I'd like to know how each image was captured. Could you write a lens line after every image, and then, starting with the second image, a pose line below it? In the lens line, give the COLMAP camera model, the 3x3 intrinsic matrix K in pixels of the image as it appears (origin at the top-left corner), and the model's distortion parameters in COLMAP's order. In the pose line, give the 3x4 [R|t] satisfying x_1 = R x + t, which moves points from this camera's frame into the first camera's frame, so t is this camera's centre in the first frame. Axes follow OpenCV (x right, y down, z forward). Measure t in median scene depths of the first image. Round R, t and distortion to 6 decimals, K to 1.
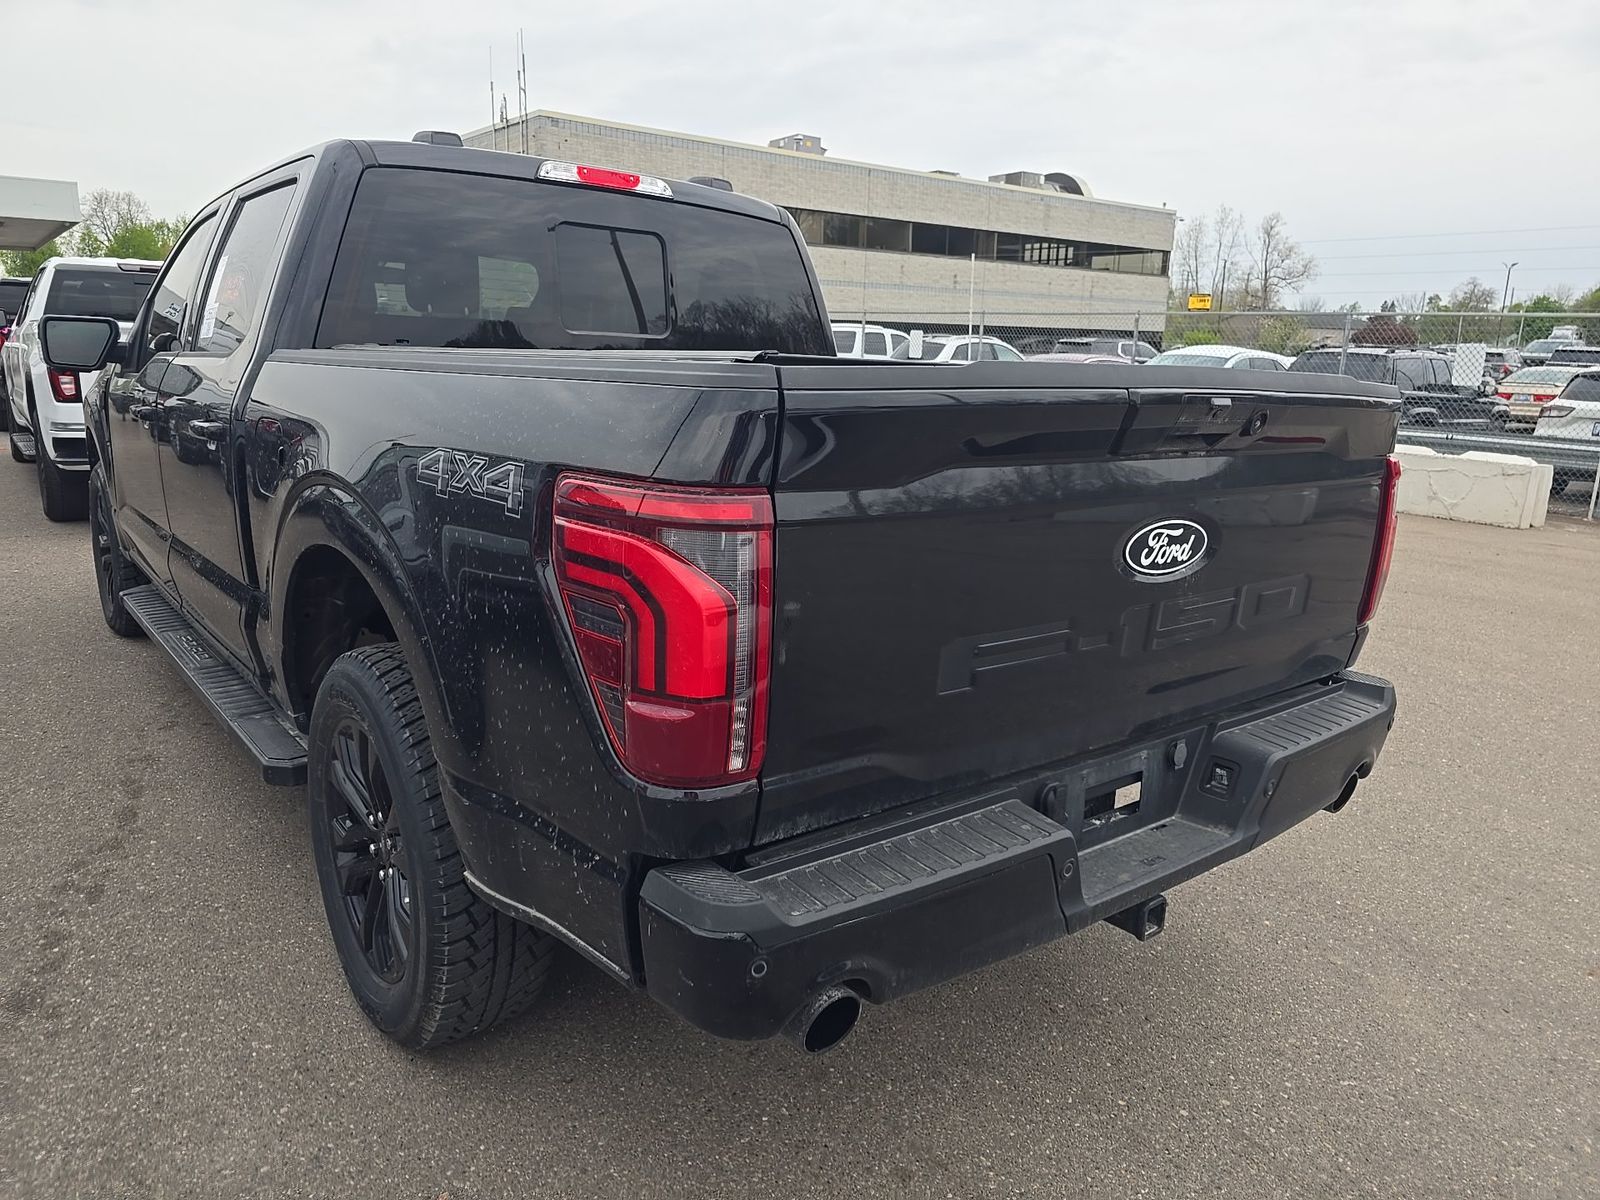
lens RADIAL K [[1057.5, 0, 784.9], [0, 1057.5, 593.5], [0, 0, 1]] dist [0.047579, -0.037396]
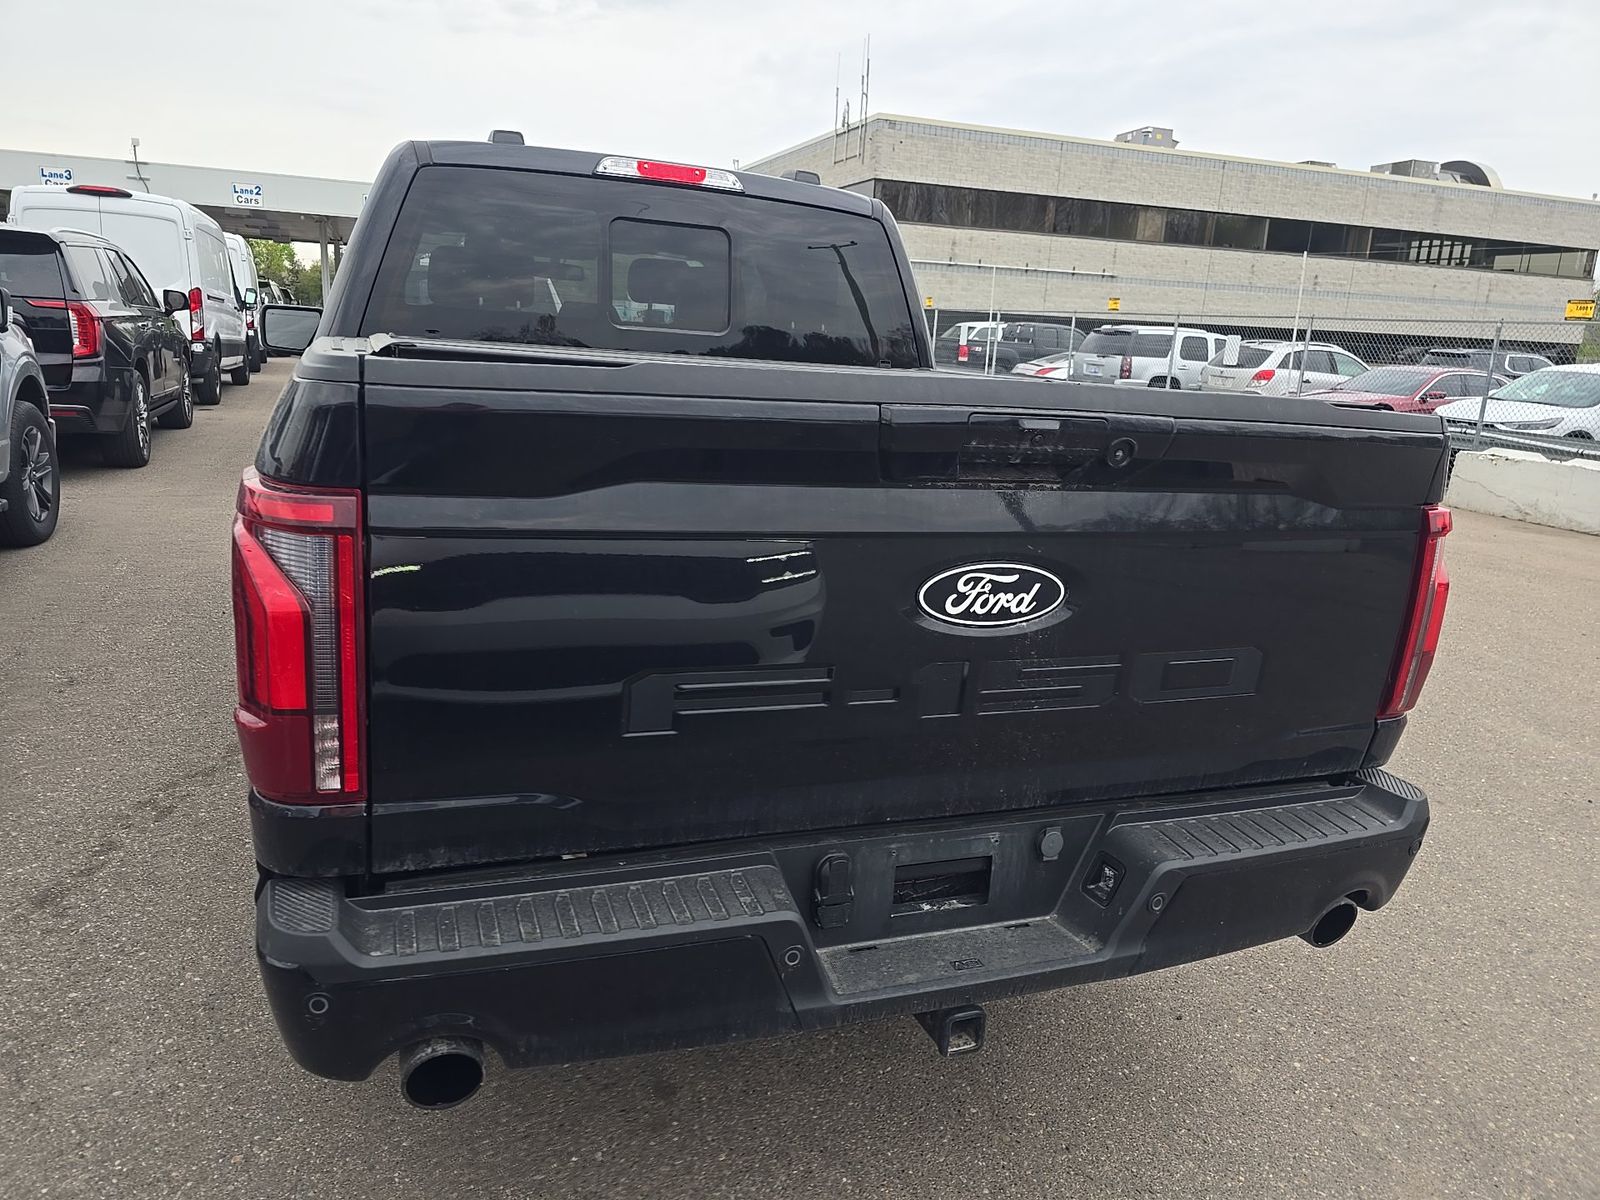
lens RADIAL K [[1057.5, 0, 788.5], [0, 1057.5, 585.1], [0, 0, 1]] dist [0.047579, -0.037396]
pose [[0.955442, 0.089989, -0.281128, 0.309161], [-0.091972, 0.995743, 0.006160, -0.029408], [0.280485, 0.019970, 0.959651, 0.108347]]
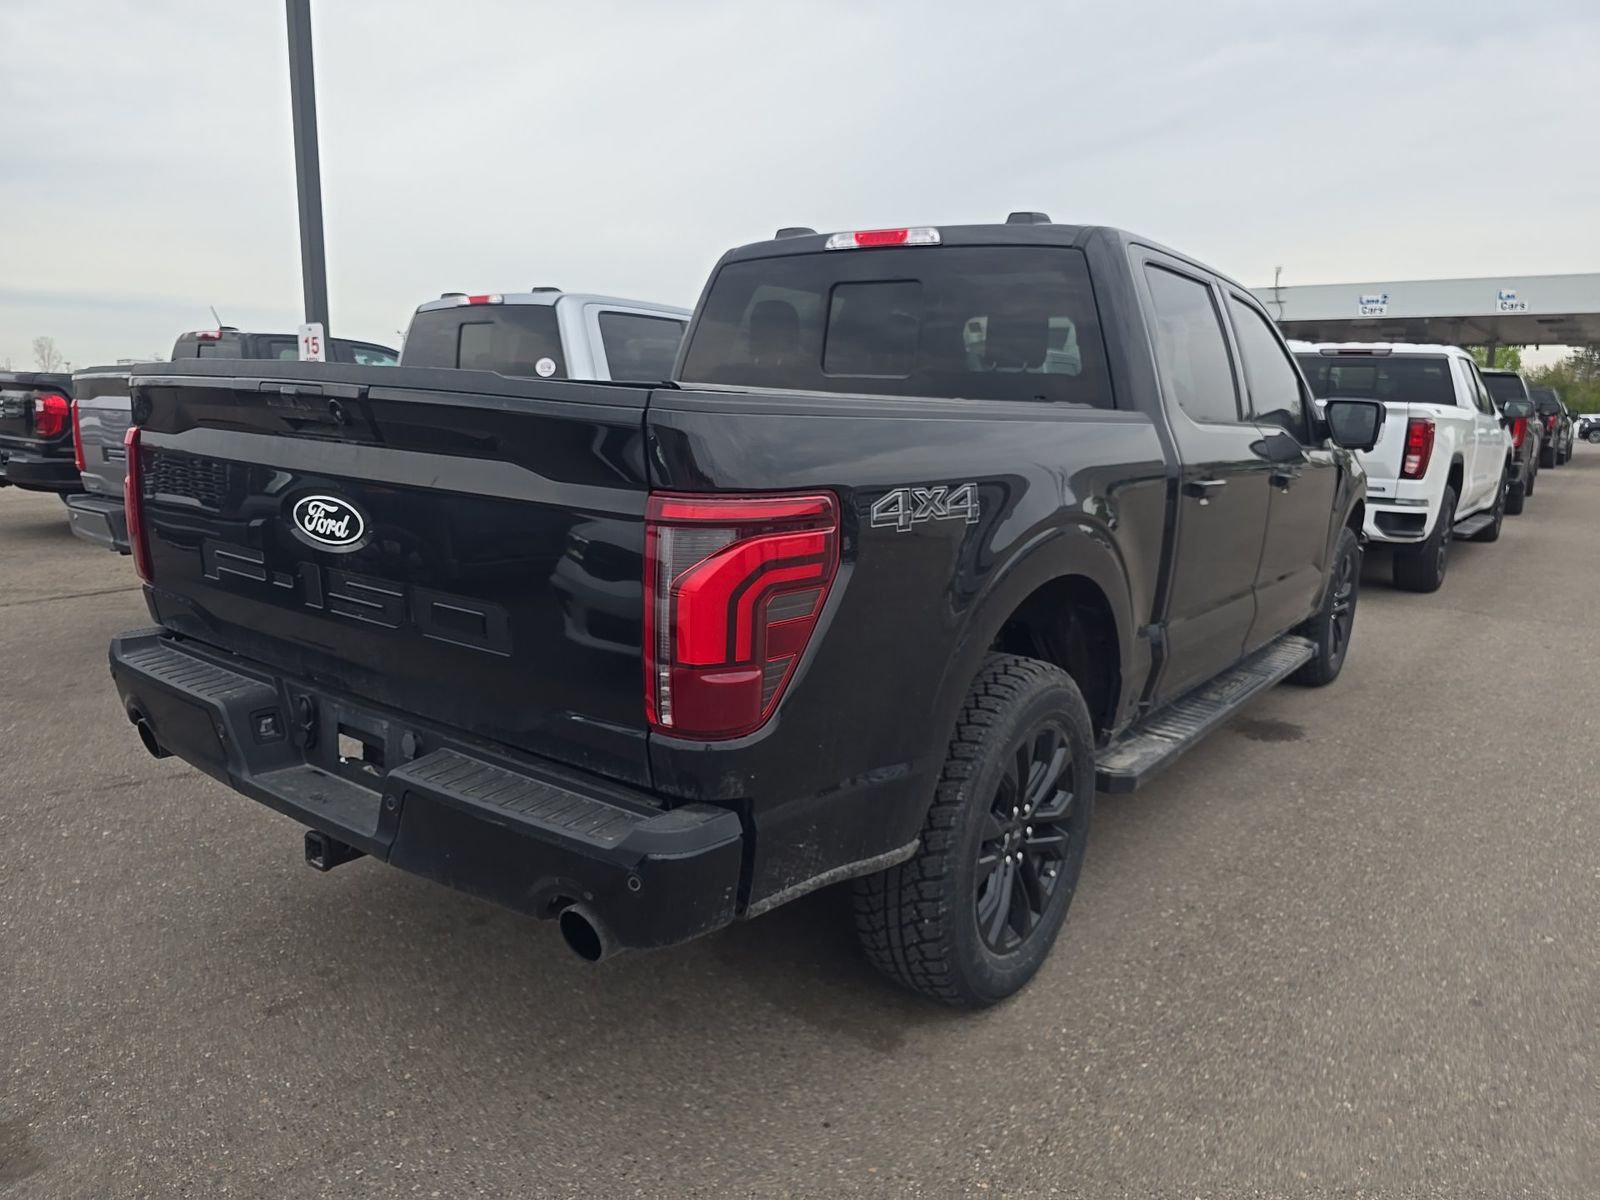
lens RADIAL K [[1057.5, 0, 784.9], [0, 1057.5, 589.7], [0, 0, 1]] dist [0.047579, -0.037396]
pose [[0.278909, 0.149723, -0.948574, 1.122177], [-0.233402, 0.968721, 0.084276, -0.128531], [0.931522, 0.197894, 0.305131, 0.789723]]
